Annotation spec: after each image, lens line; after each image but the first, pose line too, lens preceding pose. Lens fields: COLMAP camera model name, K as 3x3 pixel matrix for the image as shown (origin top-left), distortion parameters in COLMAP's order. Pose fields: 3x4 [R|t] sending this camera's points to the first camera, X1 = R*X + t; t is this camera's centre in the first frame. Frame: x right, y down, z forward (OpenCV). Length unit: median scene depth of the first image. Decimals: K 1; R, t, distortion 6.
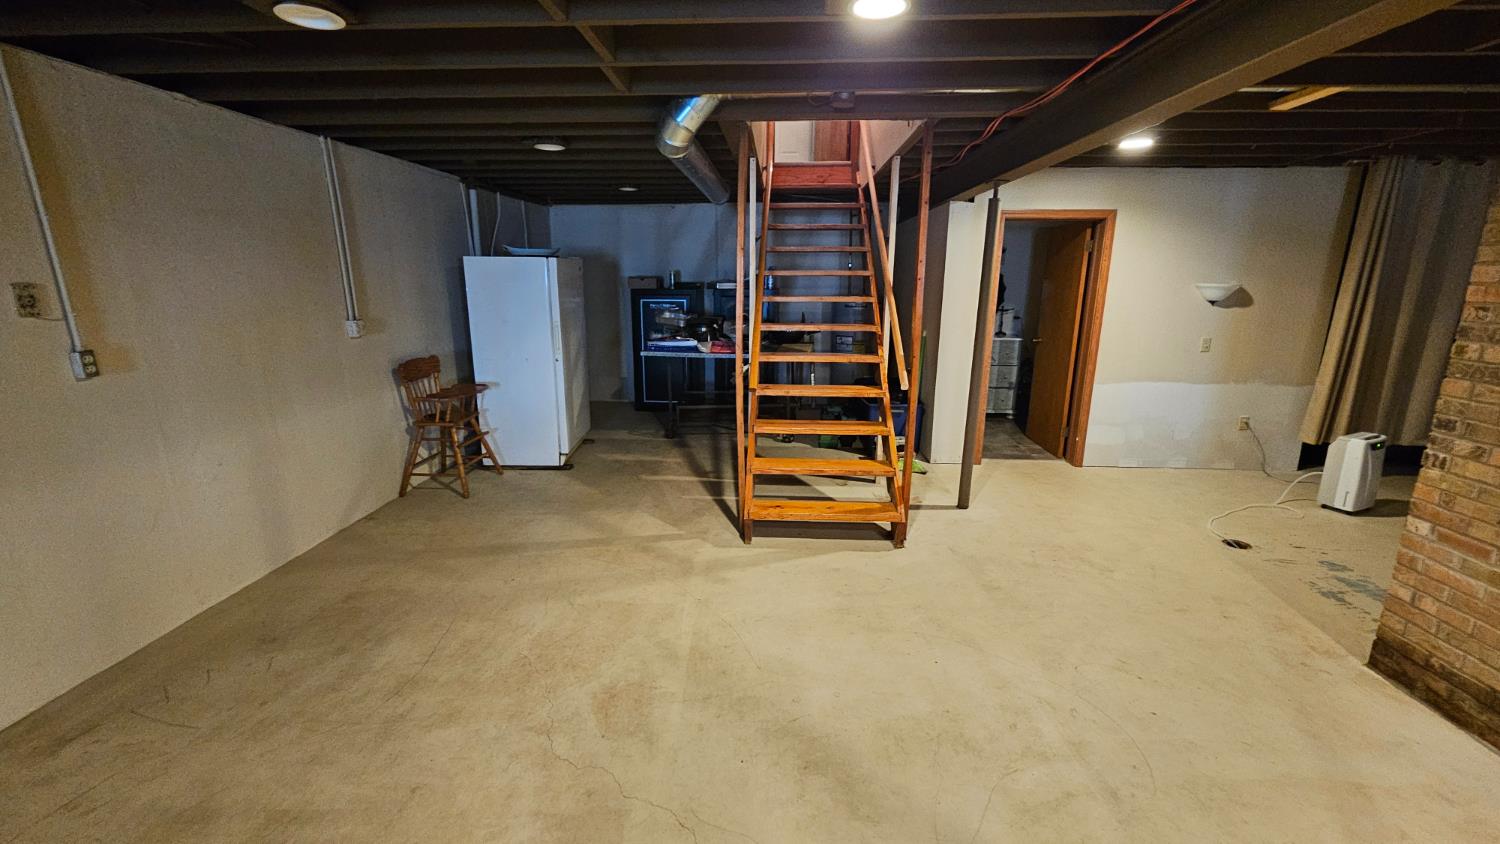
lens RADIAL K [[618.0, 0, 750.0], [0, 618.0, 422.0], [0, 0, 1]] dist [0.007012, 0.000481]
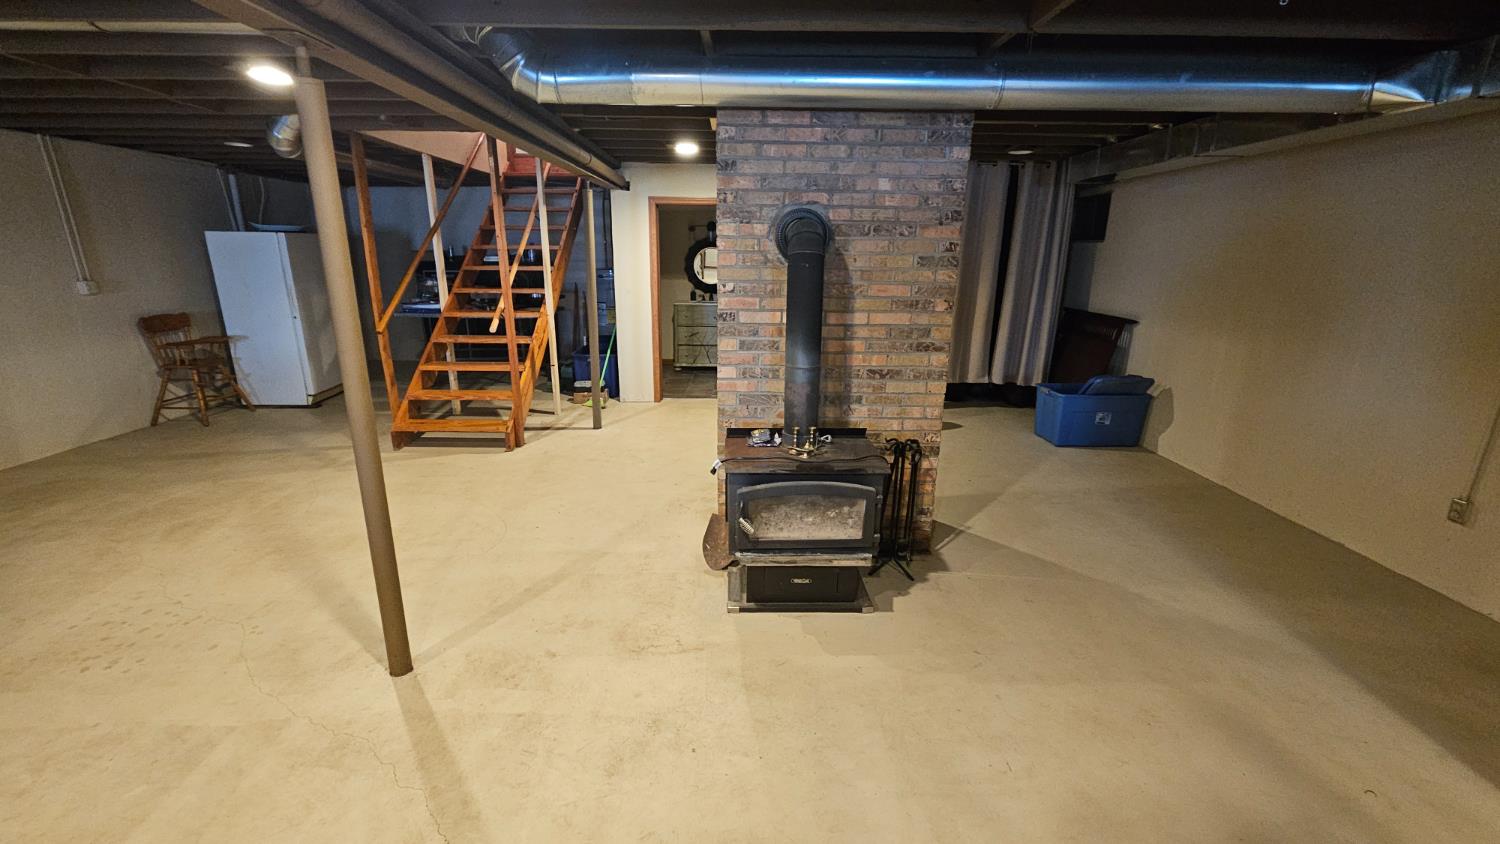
lens RADIAL K [[618.0, 0, 750.0], [0, 618.0, 422.0], [0, 0, 1]] dist [0.007012, 0.000481]
pose [[0.998934, -0.007646, 0.045521, 0.581049], [0.006168, 0.999452, 0.032520, 0.080177], [-0.045744, -0.032205, 0.998434, -0.303706]]
